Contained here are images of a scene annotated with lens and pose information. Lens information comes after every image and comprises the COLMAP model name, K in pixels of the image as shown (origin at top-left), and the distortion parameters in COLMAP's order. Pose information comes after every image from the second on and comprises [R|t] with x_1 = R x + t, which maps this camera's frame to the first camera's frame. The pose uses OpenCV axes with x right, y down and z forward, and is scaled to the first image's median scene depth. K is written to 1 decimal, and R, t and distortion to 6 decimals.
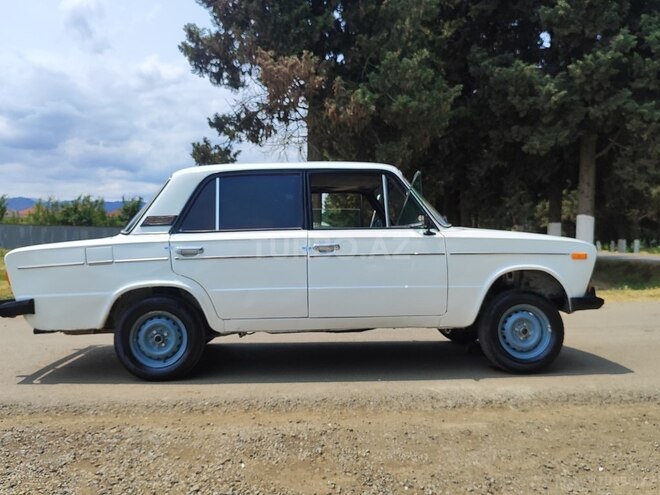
lens RADIAL K [[535.3, 0, 319.7], [0, 535.3, 250.1], [0, 0, 1]] dist [0.066422, -0.150805]
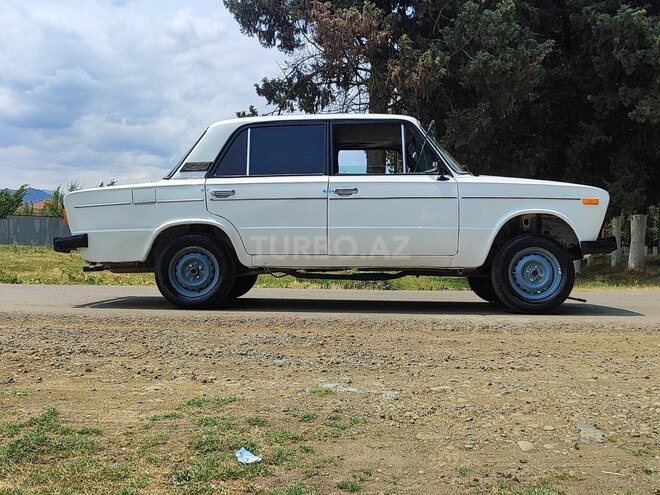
lens RADIAL K [[793.8, 0, 330.0], [0, 793.8, 247.5], [0, 0, 1]] dist [0.052449, -0.074122]
pose [[0.992512, 0.012611, -0.121494, 0.169028], [-0.018280, 0.998790, -0.045661, 0.174459], [0.120771, 0.047540, 0.991541, -0.563478]]
